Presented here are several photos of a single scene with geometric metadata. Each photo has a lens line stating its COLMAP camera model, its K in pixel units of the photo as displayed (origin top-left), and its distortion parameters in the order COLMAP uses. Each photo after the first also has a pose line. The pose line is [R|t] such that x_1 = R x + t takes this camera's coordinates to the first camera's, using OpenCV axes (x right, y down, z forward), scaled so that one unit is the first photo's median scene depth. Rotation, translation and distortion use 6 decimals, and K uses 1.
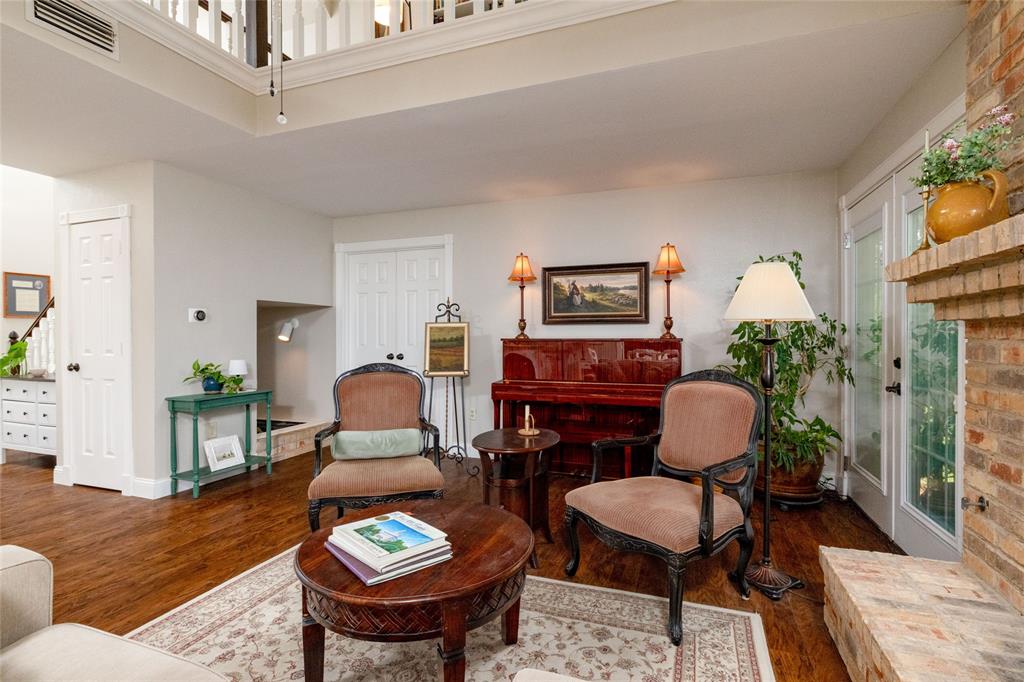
lens RADIAL K [[488.5, 0, 511.7], [0, 488.5, 339.8], [0, 0, 1]] dist [-0.002689, 0.002331]
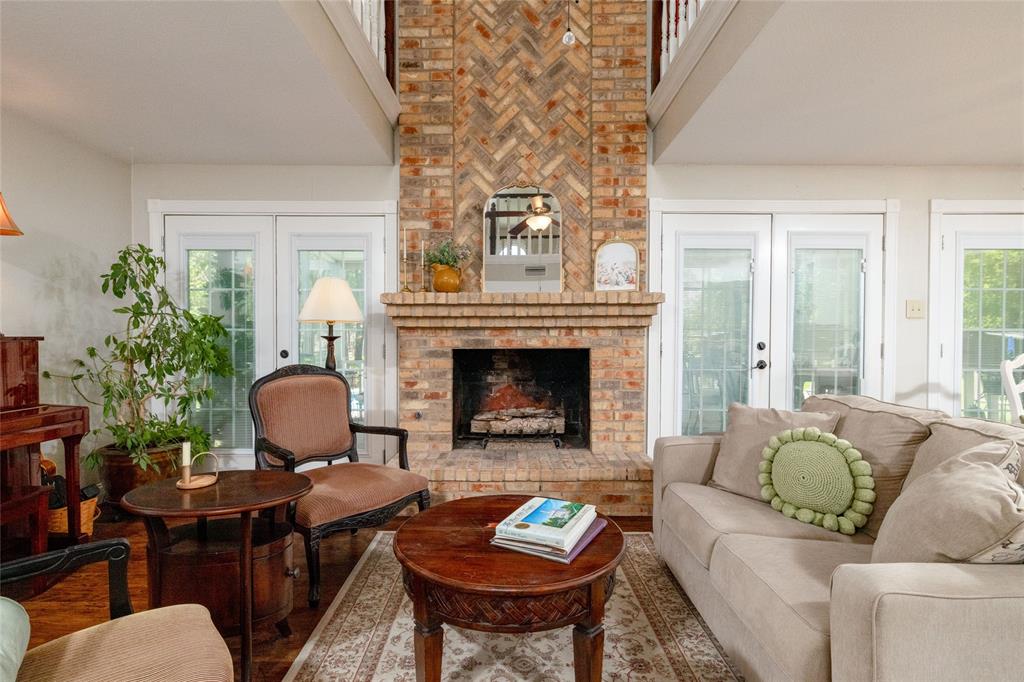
lens RADIAL K [[488.5, 0, 512.0], [0, 488.5, 340.5], [0, 0, 1]] dist [-0.002689, 0.002331]
pose [[-0.340167, -0.007765, 0.940333, -0.463610], [0.004580, 0.999940, 0.009914, -0.000939], [-0.940354, 0.007679, -0.340111, 0.542878]]
